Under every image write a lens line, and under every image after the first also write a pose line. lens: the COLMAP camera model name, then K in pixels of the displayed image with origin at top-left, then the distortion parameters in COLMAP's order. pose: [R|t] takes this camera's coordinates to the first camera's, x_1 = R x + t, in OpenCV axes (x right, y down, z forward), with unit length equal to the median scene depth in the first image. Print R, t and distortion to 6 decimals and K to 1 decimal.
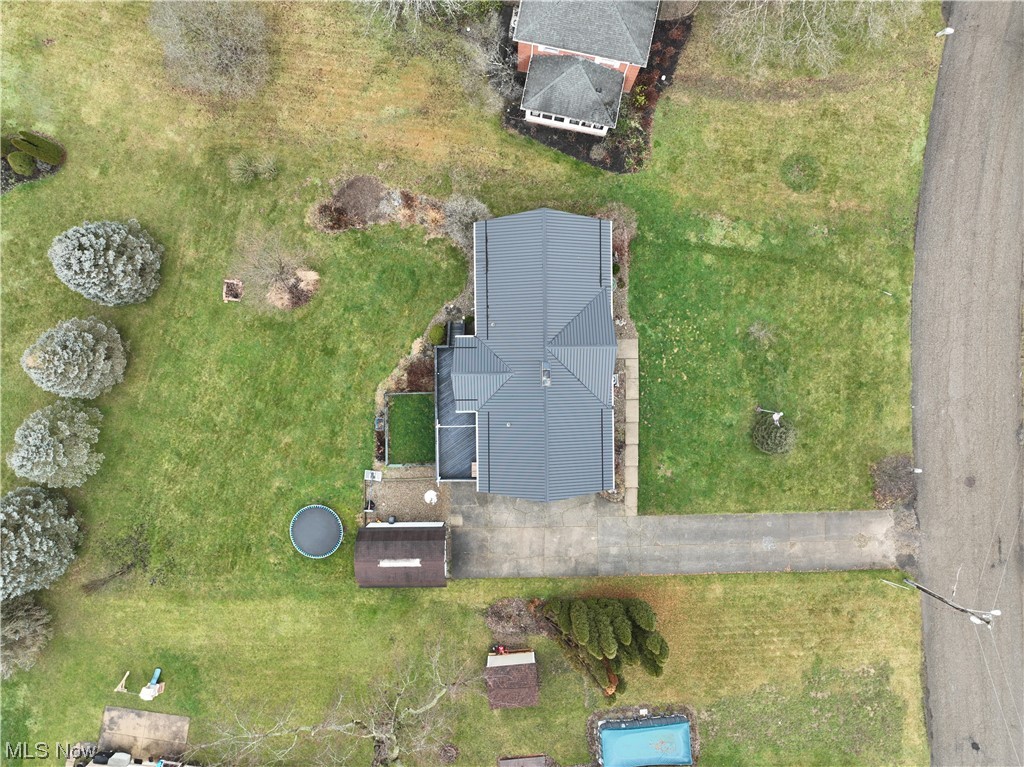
lens RADIAL K [[718.0, 0, 511.3], [0, 718.0, 382.3], [0, 0, 1]] dist [0.007367, 0.002572]
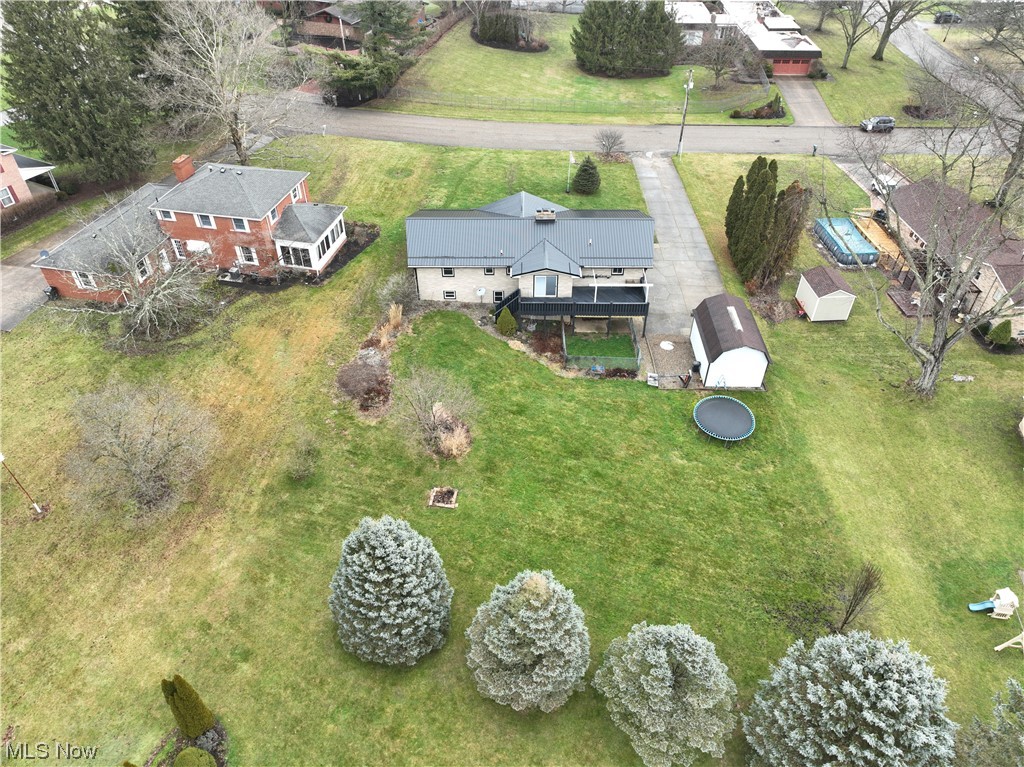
lens RADIAL K [[718.0, 0, 514.7], [0, 718.0, 381.9], [0, 0, 1]] dist [0.007367, 0.002572]
pose [[0.017873, -0.652226, 0.757814, -0.922421], [0.999798, 0.004709, -0.019528, -0.033720], [0.009168, 0.758010, 0.652178, 0.386834]]
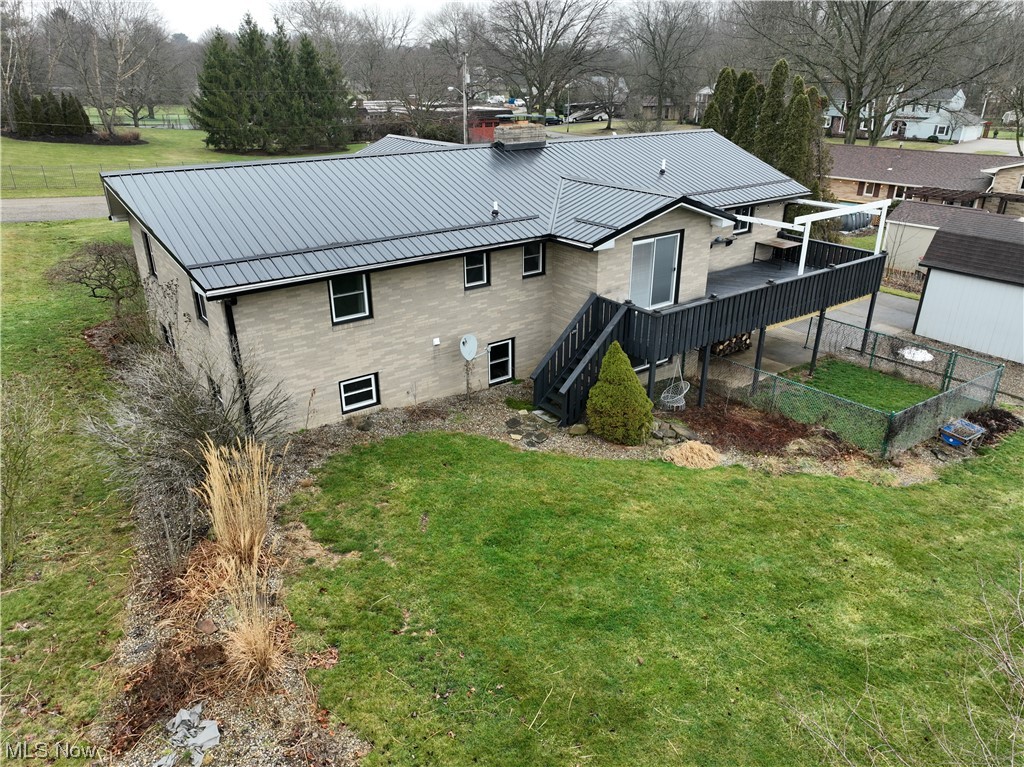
lens RADIAL K [[718.0, 0, 509.5], [0, 718.0, 385.2], [0, 0, 1]] dist [0.007367, 0.002572]
pose [[-0.583956, -0.333548, 0.740095, -0.291326], [0.811753, -0.248058, 0.528701, -0.257576], [0.007239, 0.909512, 0.415614, 0.854483]]
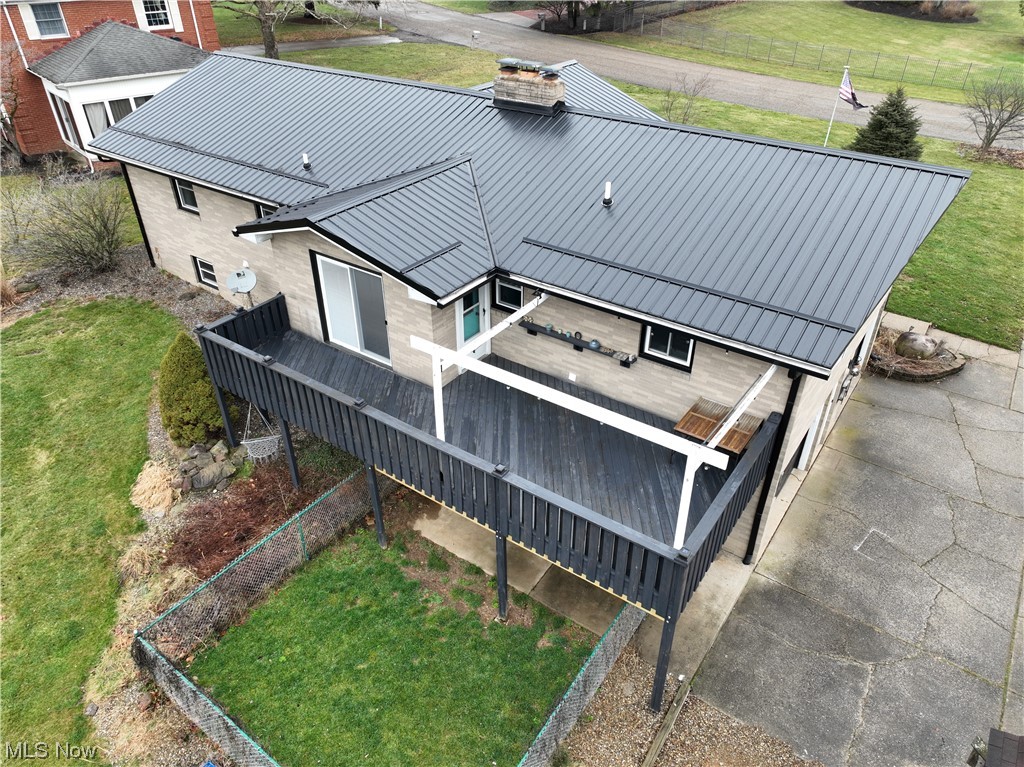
lens RADIAL K [[718.0, 0, 514.3], [0, 718.0, 381.8], [0, 0, 1]] dist [0.007367, 0.002572]
pose [[0.584203, -0.459109, 0.669273, -0.209627], [0.811509, 0.317559, -0.490520, 0.165865], [0.012669, 0.829684, 0.558089, 0.828865]]
